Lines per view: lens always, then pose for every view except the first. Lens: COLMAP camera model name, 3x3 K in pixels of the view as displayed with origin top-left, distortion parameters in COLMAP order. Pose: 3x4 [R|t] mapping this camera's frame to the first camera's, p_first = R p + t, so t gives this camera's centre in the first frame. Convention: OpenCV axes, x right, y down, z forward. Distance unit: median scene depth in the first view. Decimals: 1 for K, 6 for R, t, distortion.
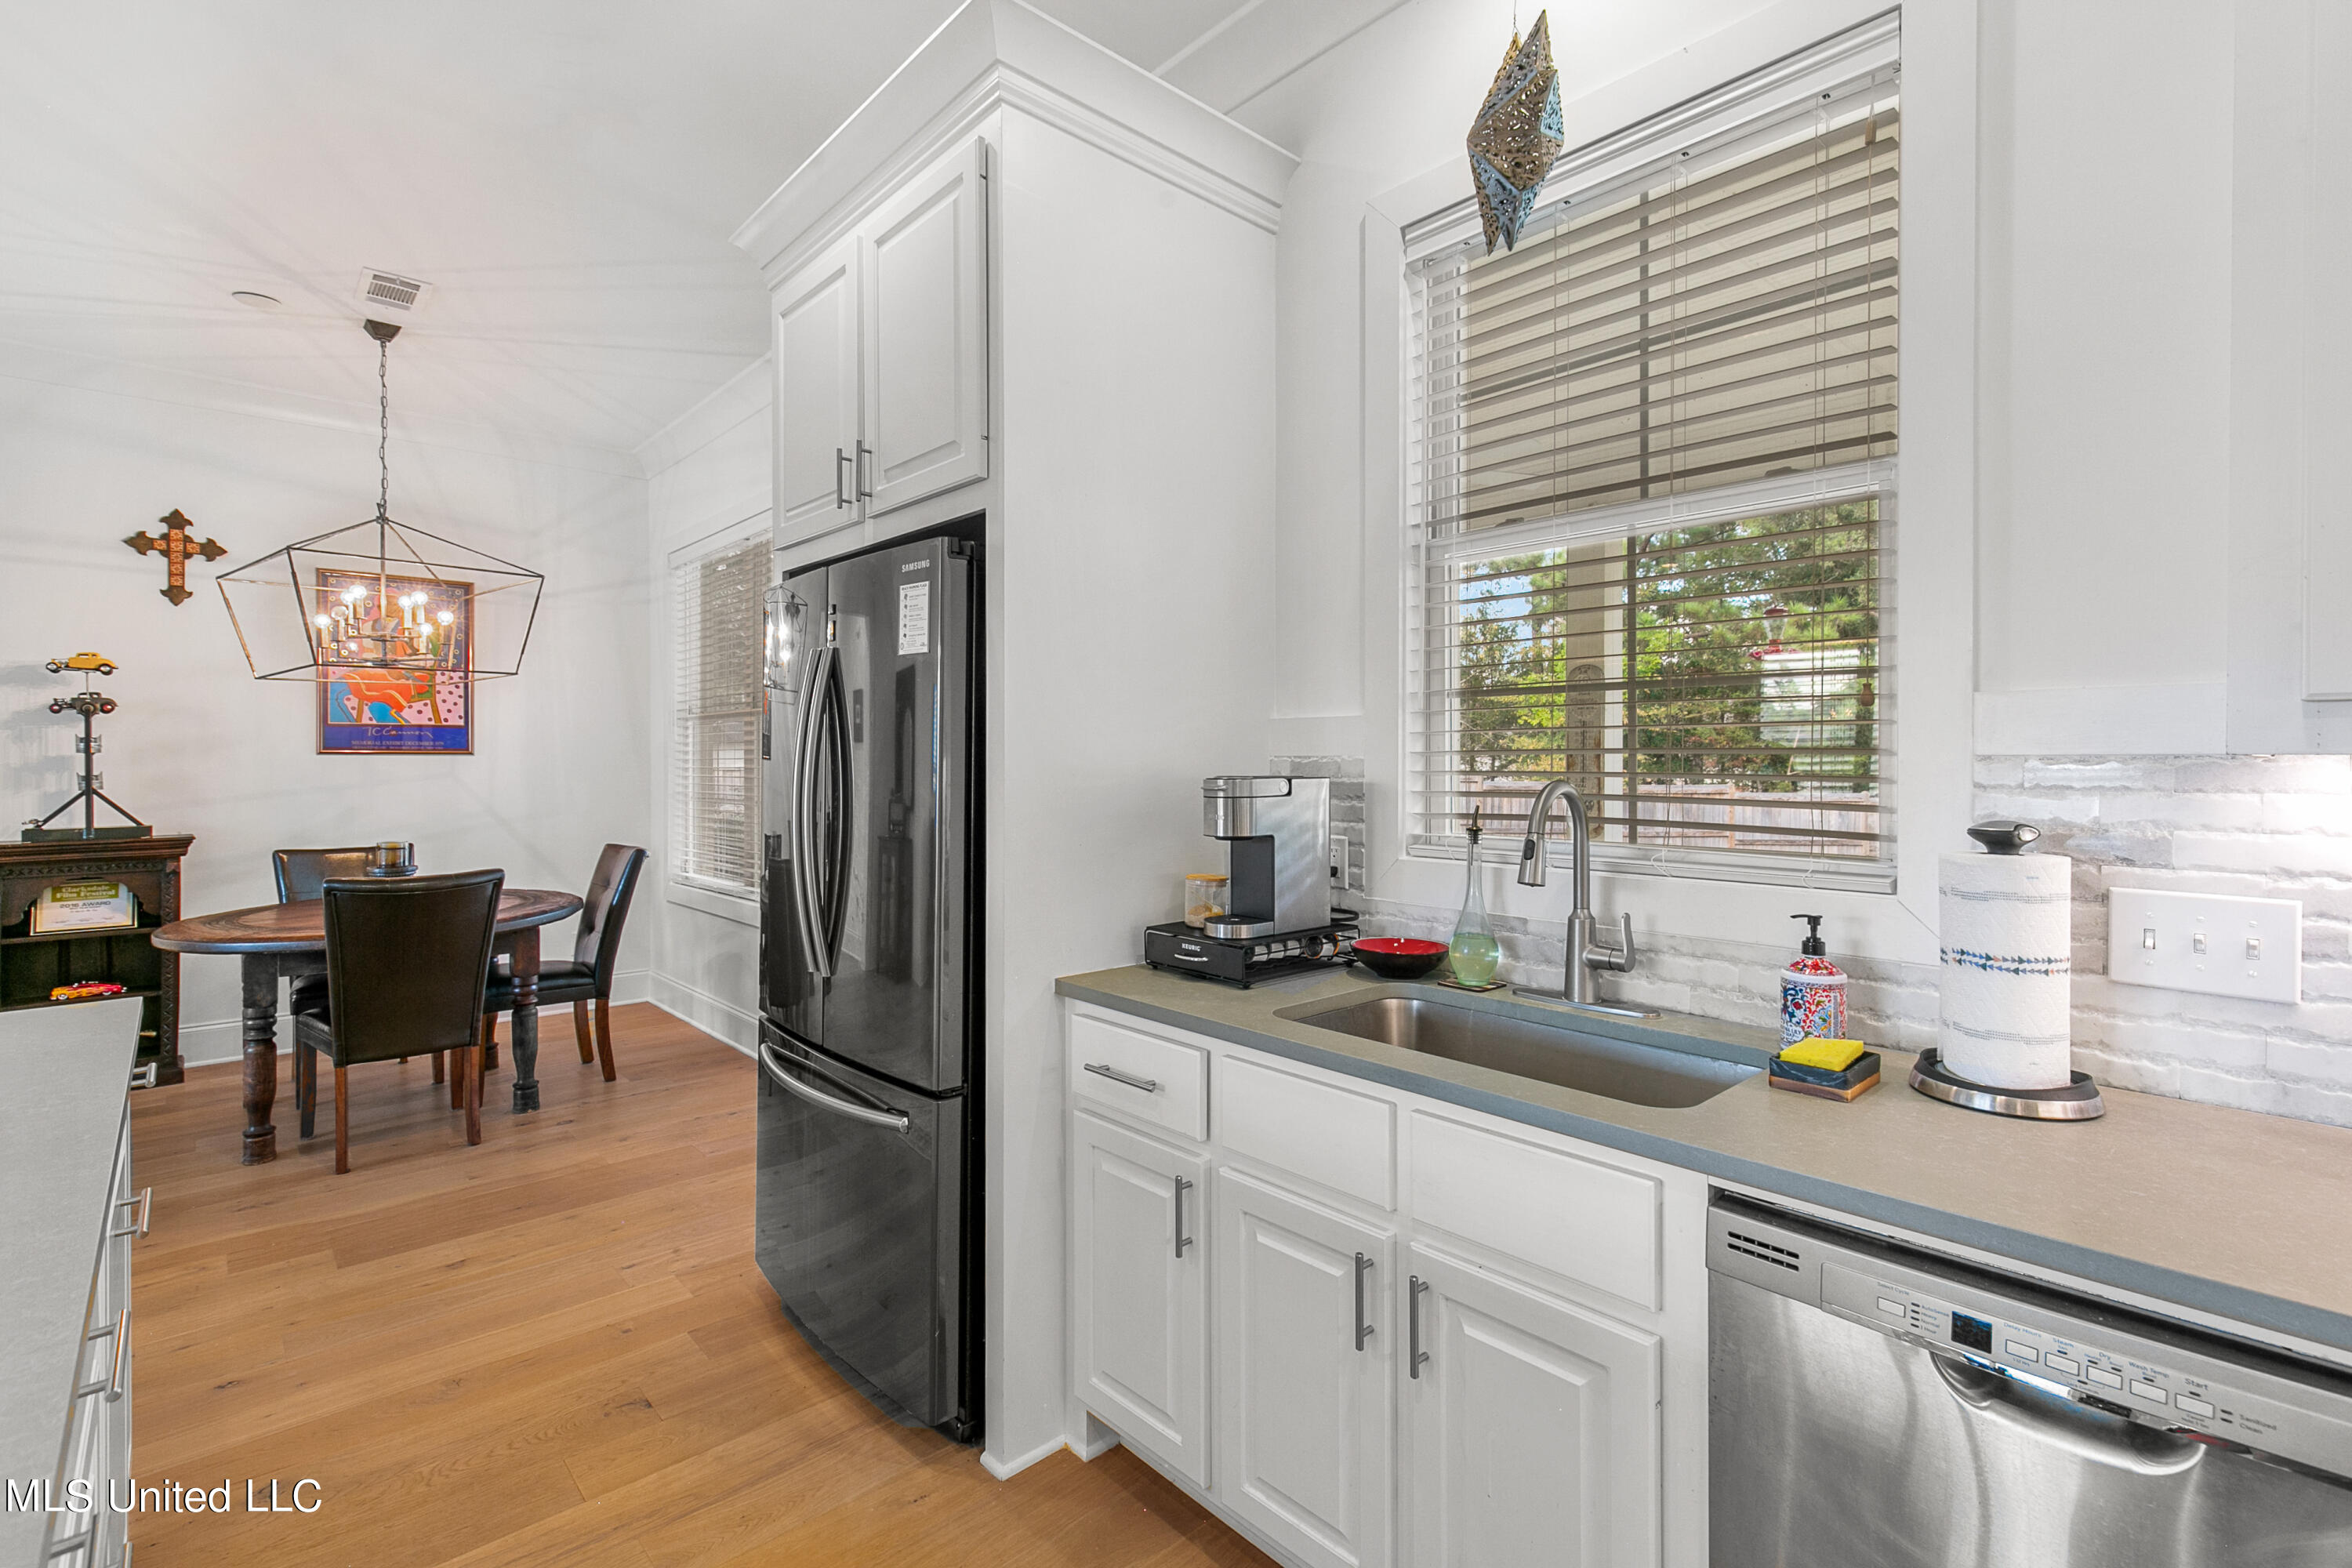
lens RADIAL K [[1083.1, 0, 1162.7], [0, 1083.1, 764.8], [0, 0, 1]] dist [0.008189, 0.000694]
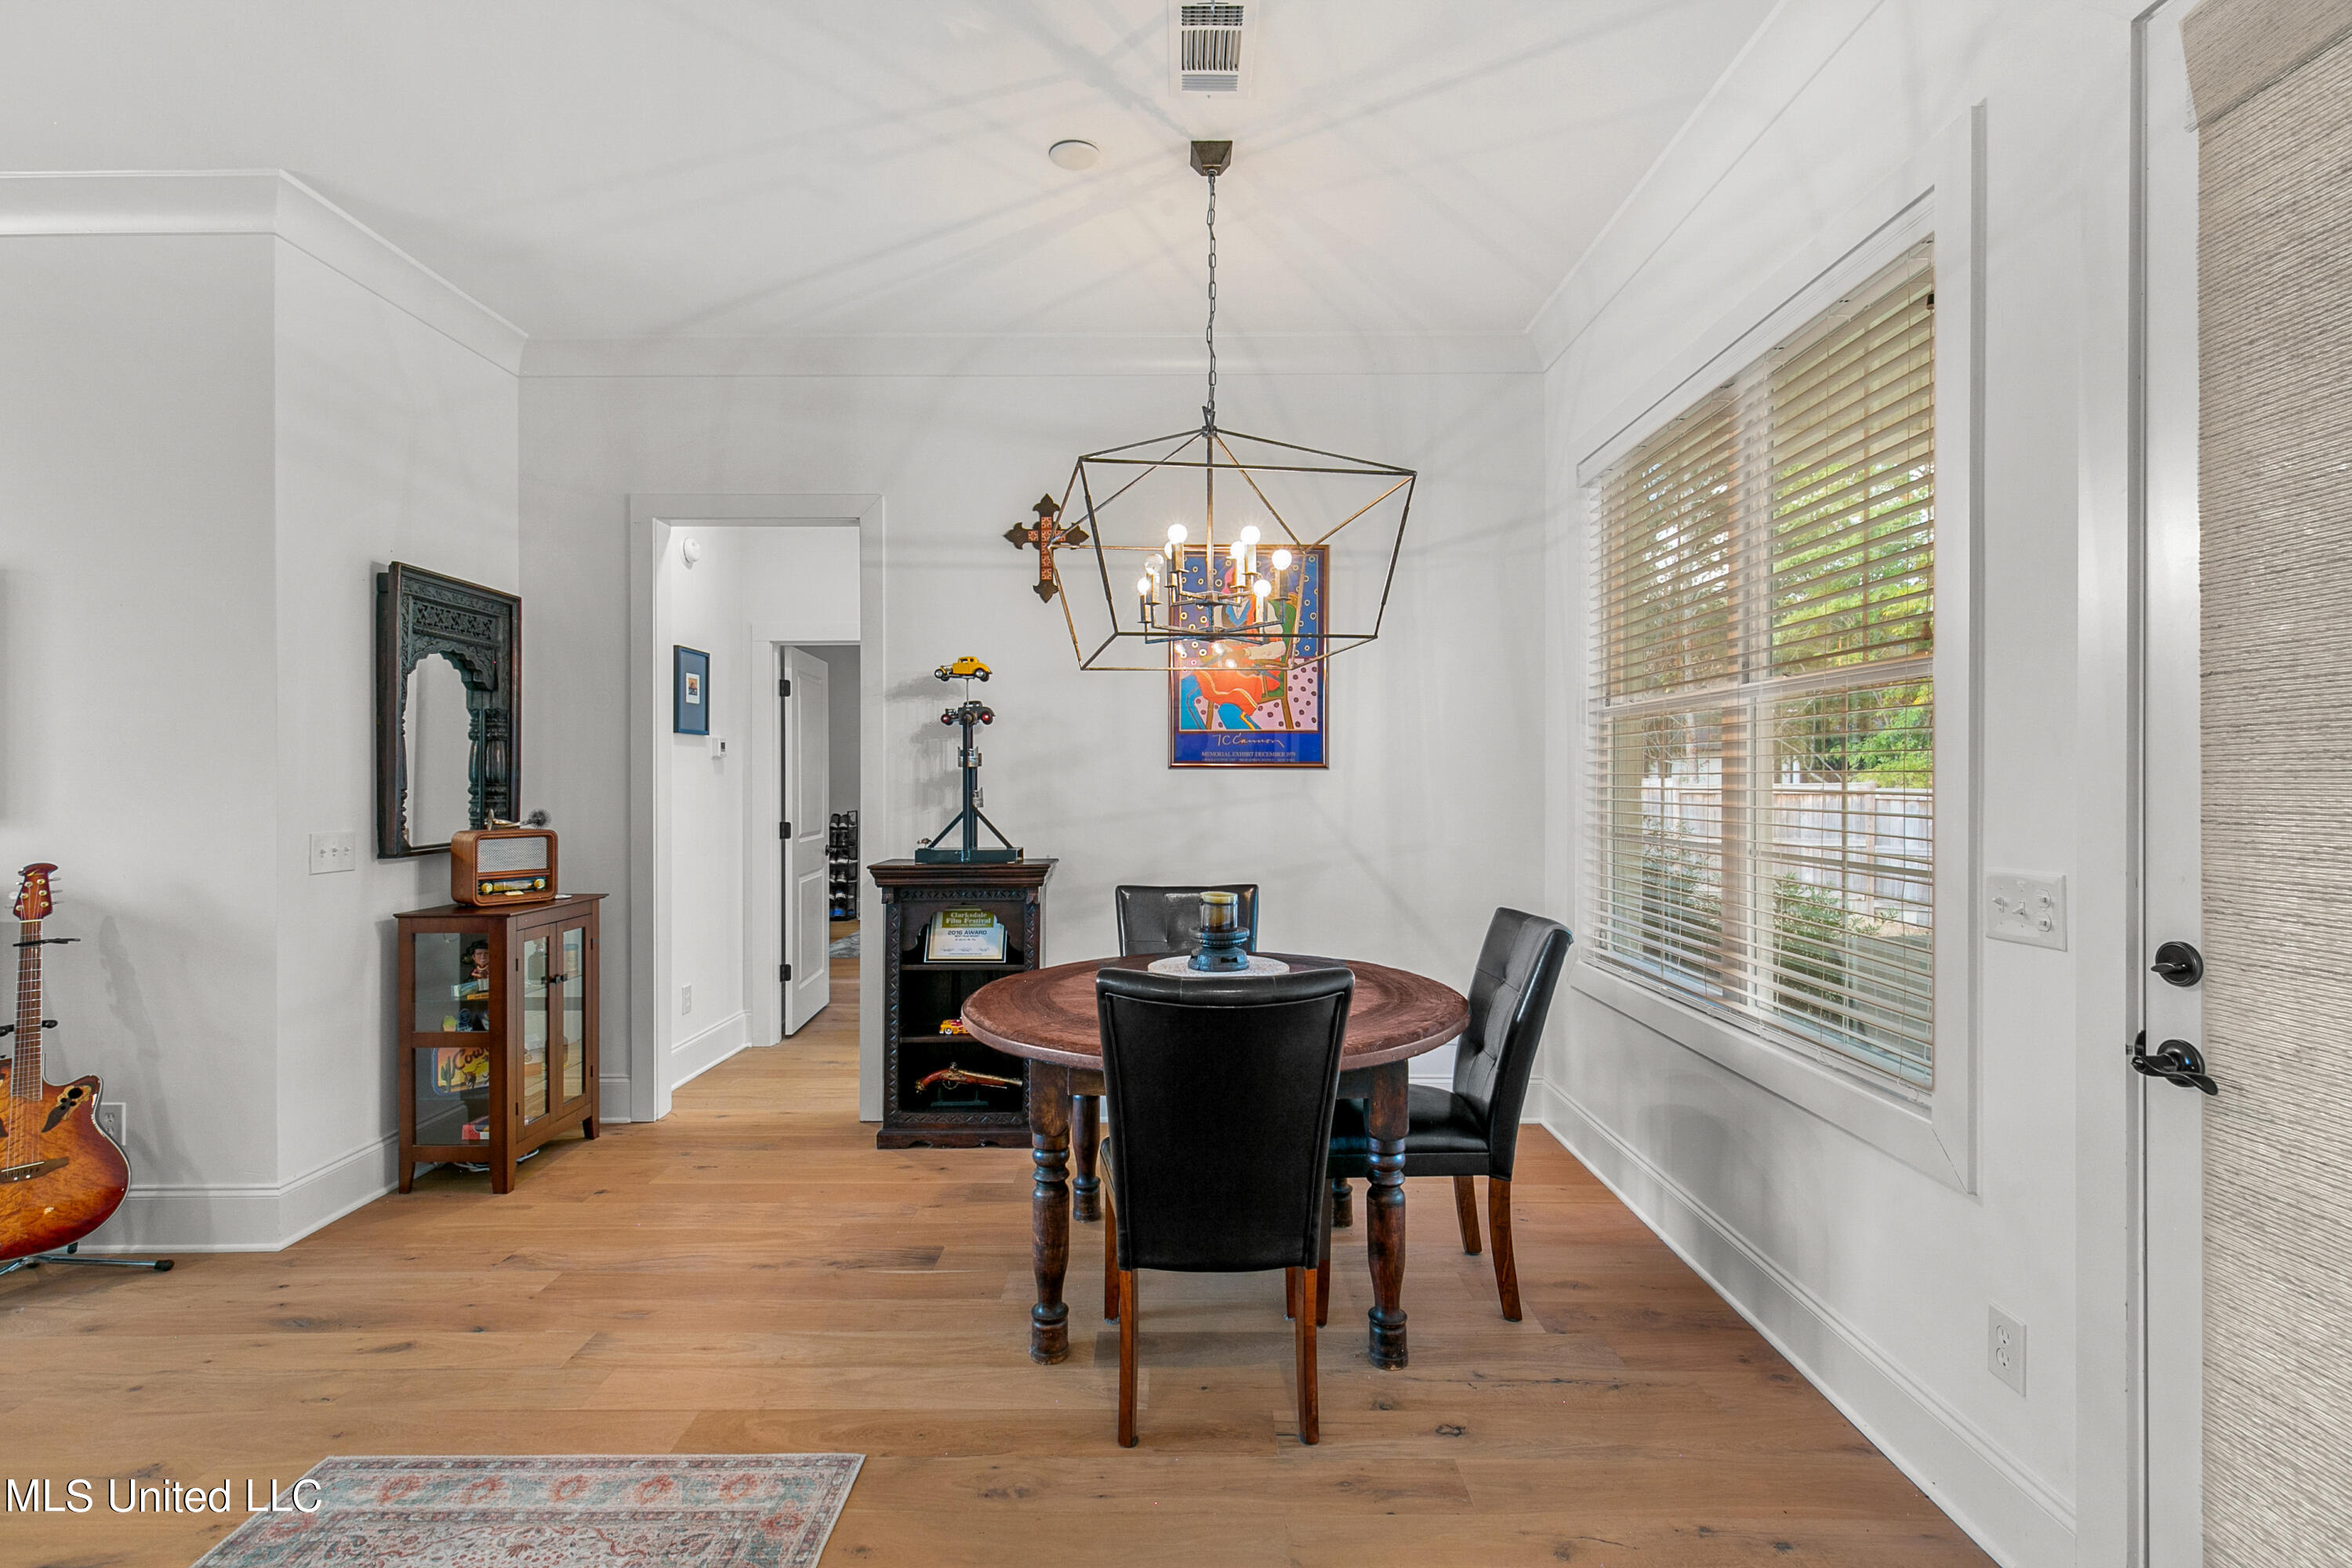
lens RADIAL K [[1083.1, 0, 1169.3], [0, 1083.1, 777.1], [0, 0, 1]] dist [0.008189, 0.000694]
pose [[0.746579, 0.001515, -0.665295, -0.253910], [-0.003905, 0.999990, -0.002105, -0.001457], [0.665285, 0.004169, 0.746578, 0.431681]]
